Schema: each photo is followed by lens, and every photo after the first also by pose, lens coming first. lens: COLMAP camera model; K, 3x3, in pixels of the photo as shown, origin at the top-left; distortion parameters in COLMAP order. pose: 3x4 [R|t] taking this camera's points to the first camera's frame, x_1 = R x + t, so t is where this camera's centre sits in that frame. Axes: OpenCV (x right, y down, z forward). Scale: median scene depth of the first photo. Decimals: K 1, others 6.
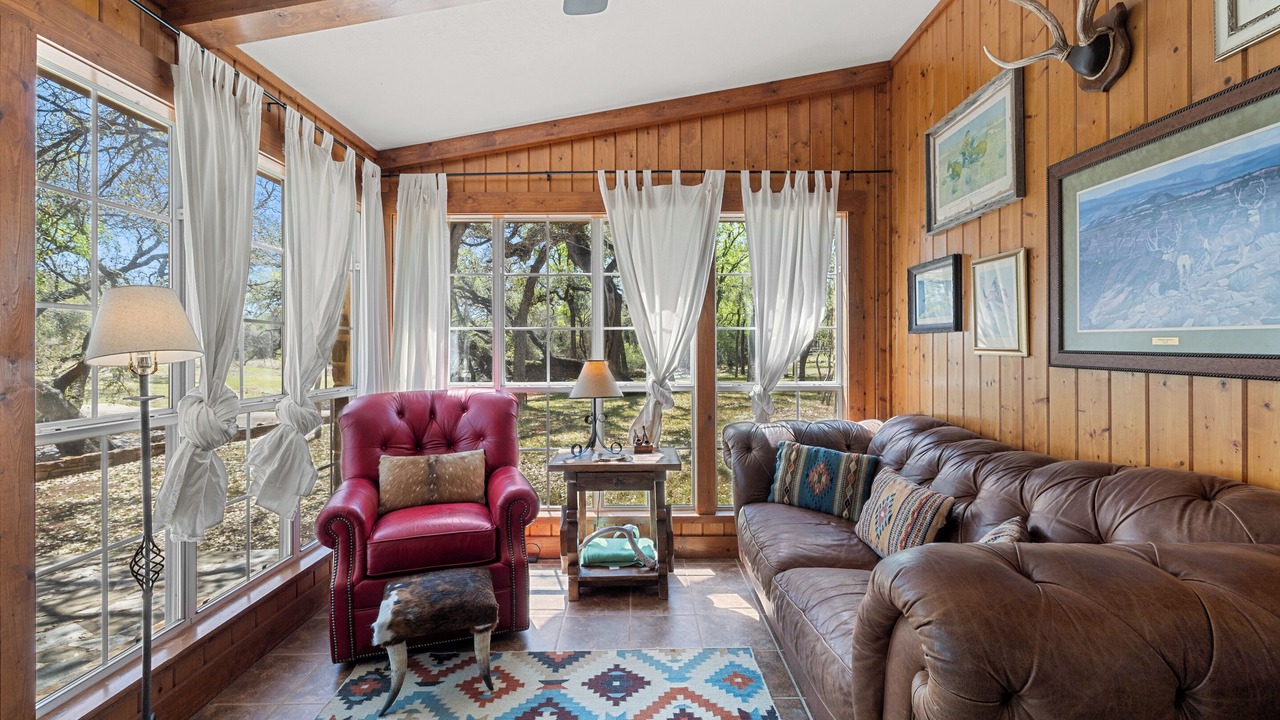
lens RADIAL K [[540.1, 0, 637.8], [0, 540.1, 349.8], [0, 0, 1]] dist [-0.000280, 0.000283]
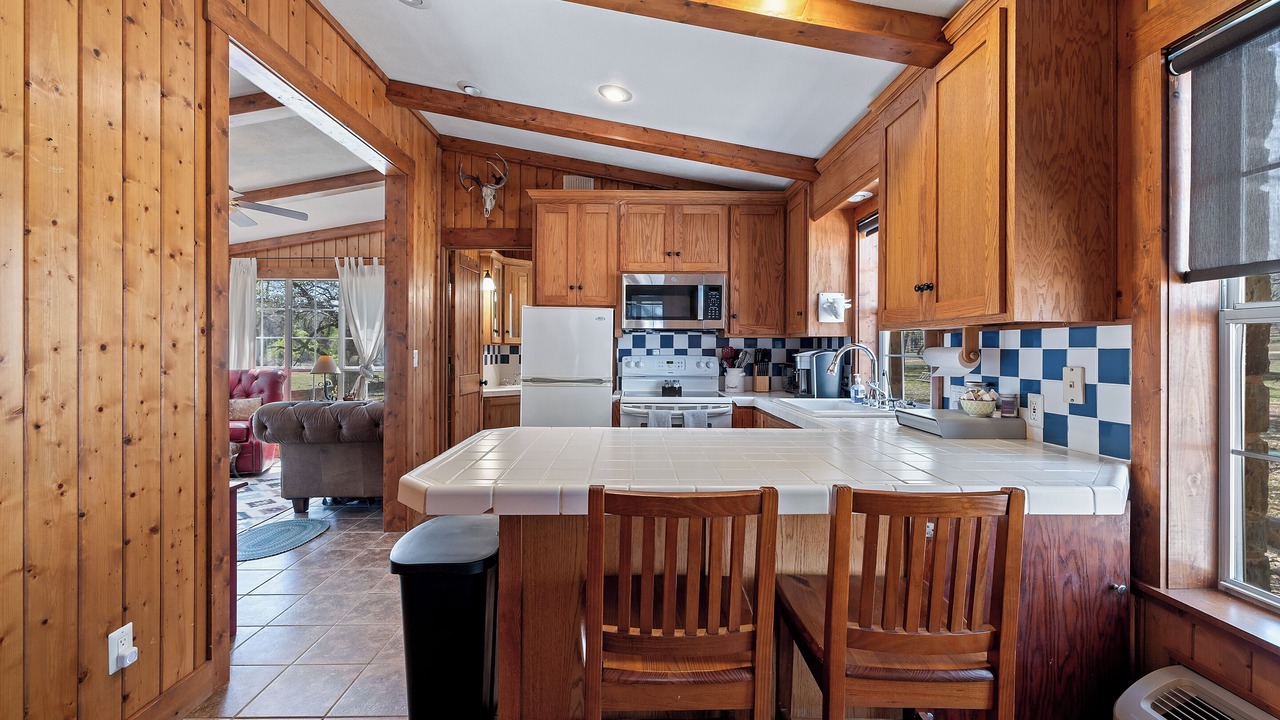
lens RADIAL K [[540.1, 0, 637.8], [0, 540.1, 349.8], [0, 0, 1]] dist [-0.000280, 0.000283]
pose [[0.999896, 0.008061, 0.011932, 2.036454], [-0.008064, 0.999967, 0.000186, -0.017668], [-0.011930, -0.000282, 0.999929, -1.951803]]
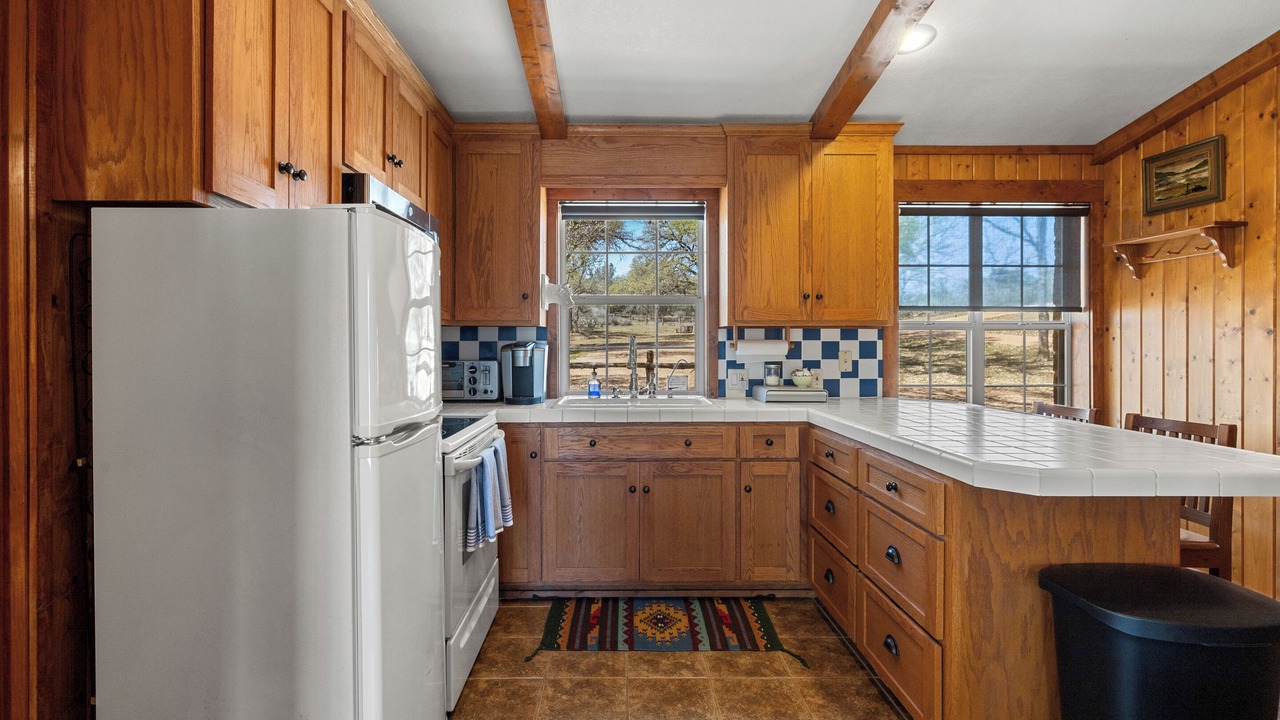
lens RADIAL K [[587.5, 0, 631.1], [0, 587.5, 342.0], [0, 0, 1]] dist [0.002955, 0.000018]
pose [[-0.019170, 0.005803, 0.999799, 0.749942], [0.001532, 0.999982, -0.005775, -0.011958], [-0.999815, 0.001421, -0.019179, 0.058495]]
